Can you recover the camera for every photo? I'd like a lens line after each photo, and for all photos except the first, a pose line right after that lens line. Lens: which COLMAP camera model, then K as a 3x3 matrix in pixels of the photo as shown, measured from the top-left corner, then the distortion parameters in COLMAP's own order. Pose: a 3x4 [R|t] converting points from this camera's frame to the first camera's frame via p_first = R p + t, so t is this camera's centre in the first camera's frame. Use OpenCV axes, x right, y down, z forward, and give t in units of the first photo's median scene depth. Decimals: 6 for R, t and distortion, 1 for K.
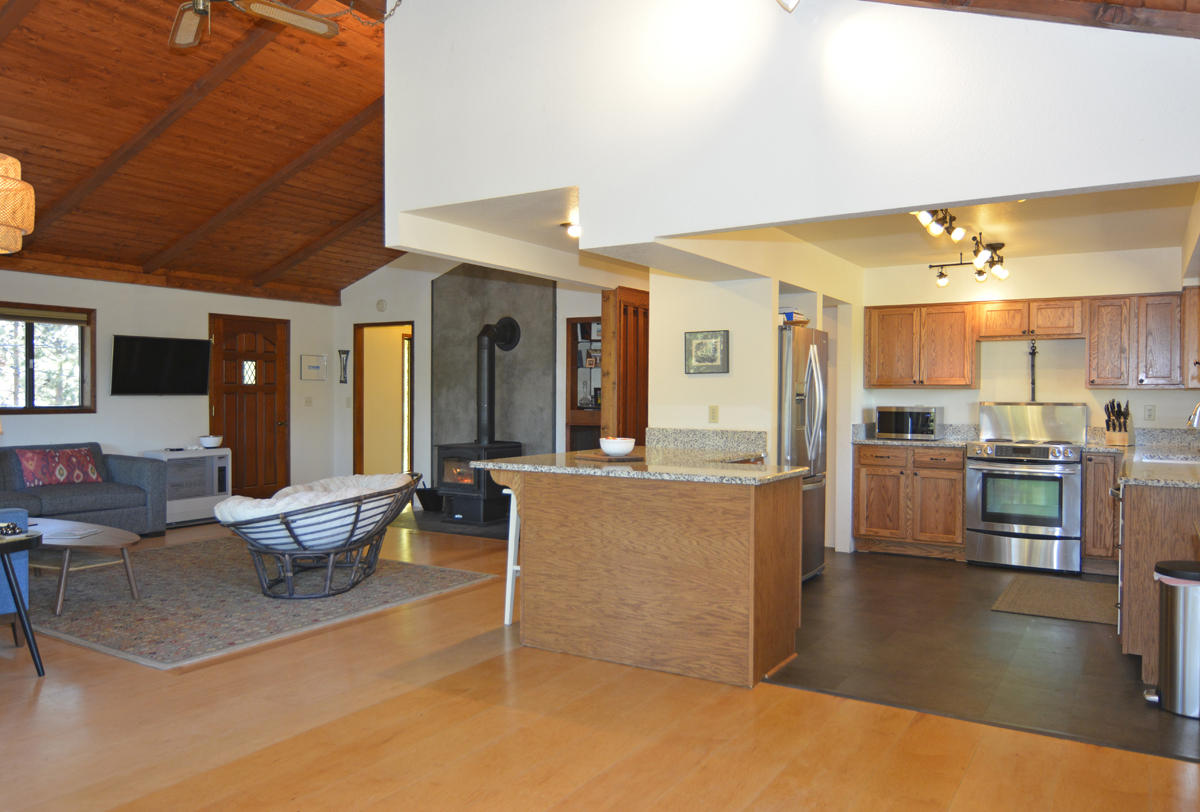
lens RADIAL K [[862.5, 0, 600.0], [0, 862.5, 406.0], [0, 0, 1]] dist [-0.000265, 0.000144]
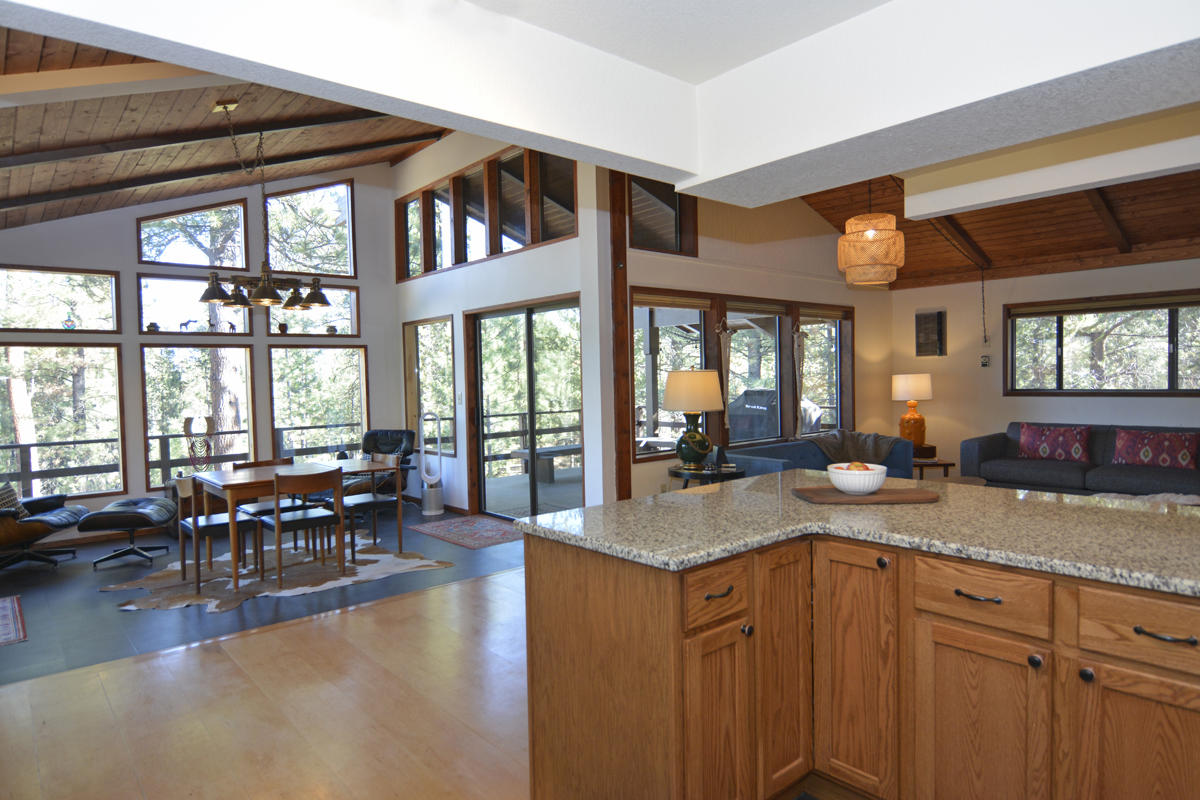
lens RADIAL K [[713.3, 0, 600.0], [0, 713.3, 400.0], [0, 0, 1]] dist [-0.006086, -0.005167]
pose [[-0.291277, 0.033087, -0.956067, 0.382924], [0.001580, 0.999417, 0.034106, -0.018155], [0.956638, 0.008424, -0.291159, 0.632380]]
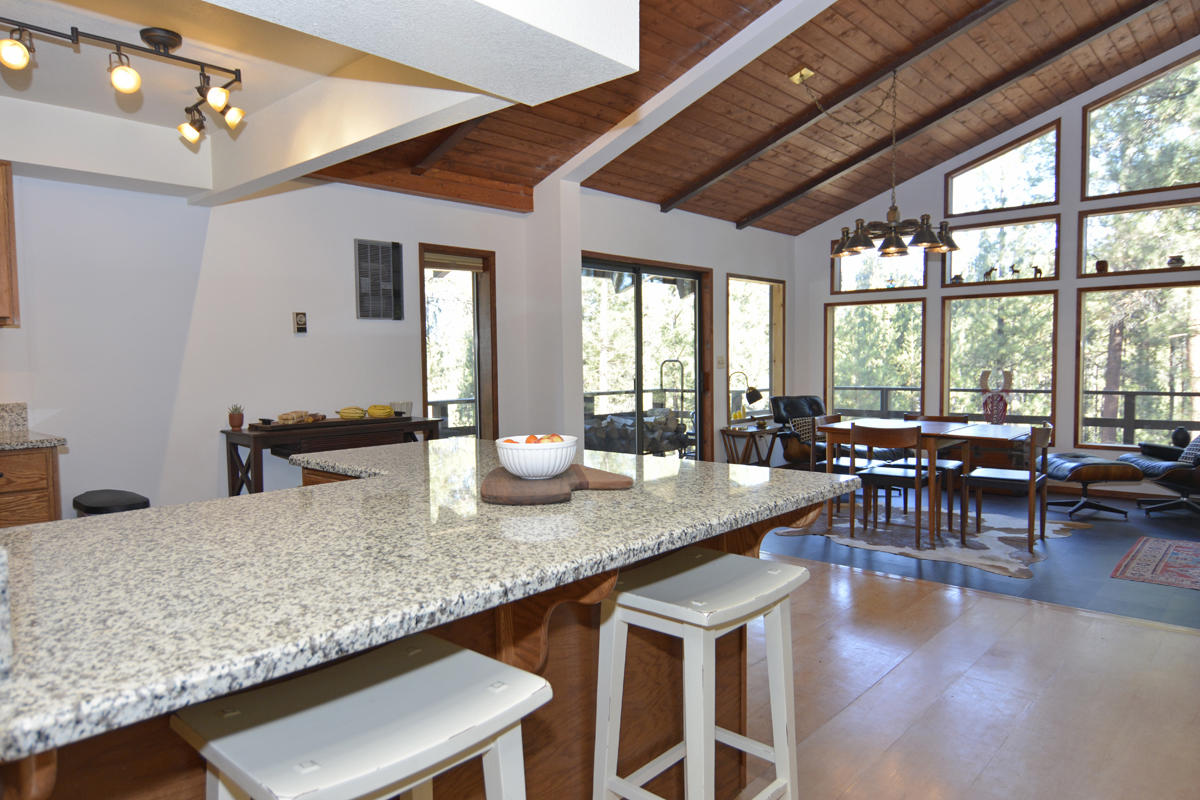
lens RADIAL K [[764.0, 0, 600.0], [0, 764.0, 400.0], [0, 0, 1]] dist [0.007047, -0.018668]
pose [[-0.984690, -0.003084, 0.174287, -0.055201], [0.010488, 0.996984, 0.076896, -0.006104], [-0.173998, 0.077547, -0.981688, 0.891967]]
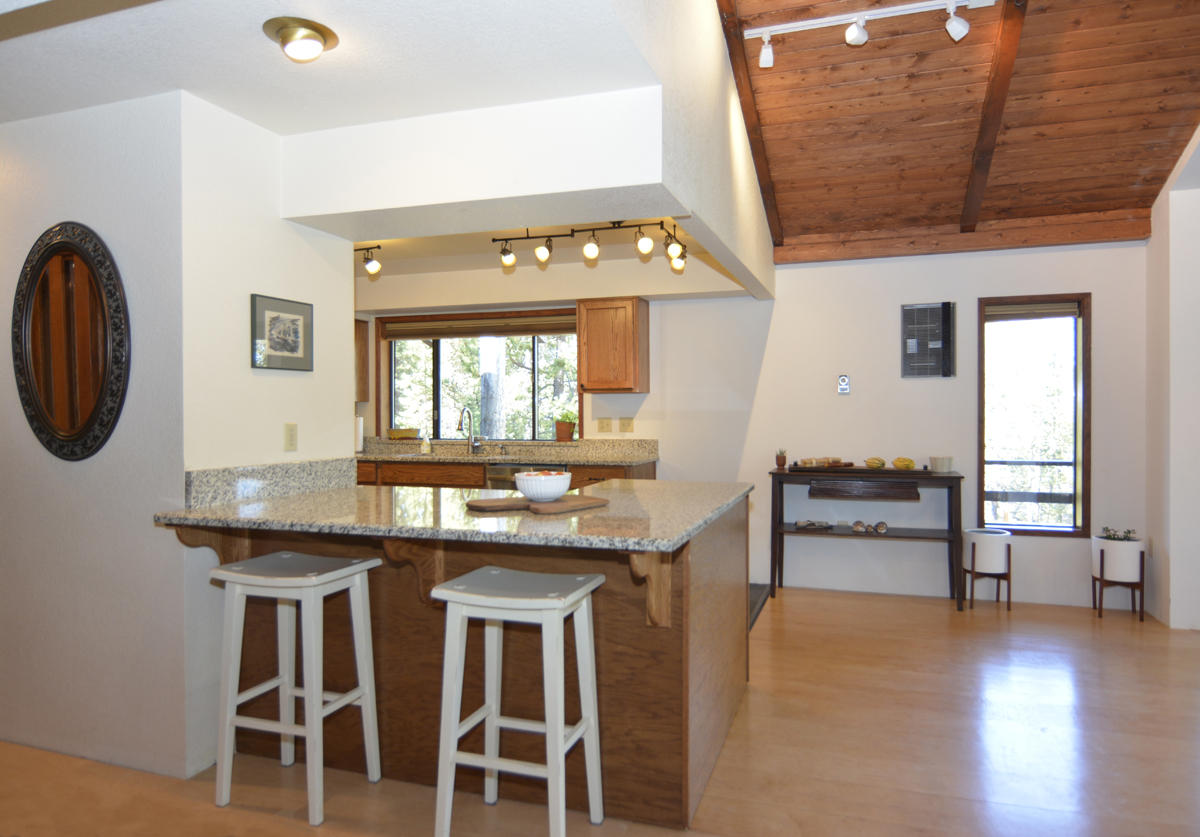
lens RADIAL K [[740.5, 0, 634.0], [0, 740.5, 418.7], [0, 0, 1]] dist [-0.004902, -0.001158]
pose [[-0.251077, -0.009020, 0.967925, -0.338900], [0.021345, 0.999662, 0.014853, -0.004668], [-0.967732, 0.024390, -0.250800, 0.698254]]
